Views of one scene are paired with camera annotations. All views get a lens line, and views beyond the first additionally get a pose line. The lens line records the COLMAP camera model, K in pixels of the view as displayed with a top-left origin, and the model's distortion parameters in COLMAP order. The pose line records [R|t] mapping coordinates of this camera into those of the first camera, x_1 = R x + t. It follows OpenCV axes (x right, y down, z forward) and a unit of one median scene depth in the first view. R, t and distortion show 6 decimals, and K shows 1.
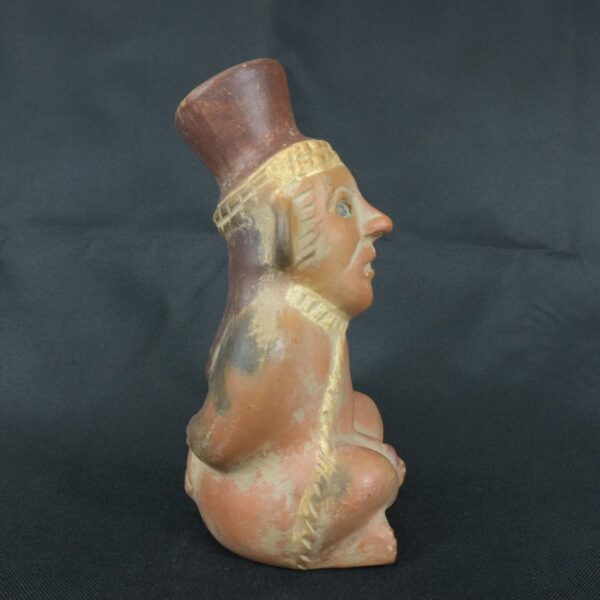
lens RADIAL K [[618.8, 0, 300.0], [0, 618.8, 300.0], [0, 0, 1]] dist [-0.004348, -0.009518]
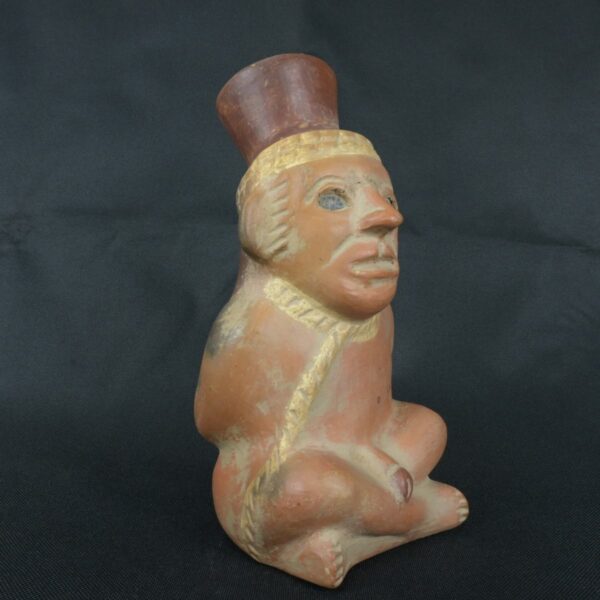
lens RADIAL K [[618.8, 0, 300.0], [0, 618.8, 300.0], [0, 0, 1]] dist [-0.004348, -0.009518]
pose [[0.775538, 0.088603, -0.625052, 0.656456], [-0.092503, 0.995364, 0.026322, -0.018585], [0.624487, 0.037406, 0.780139, 0.247985]]
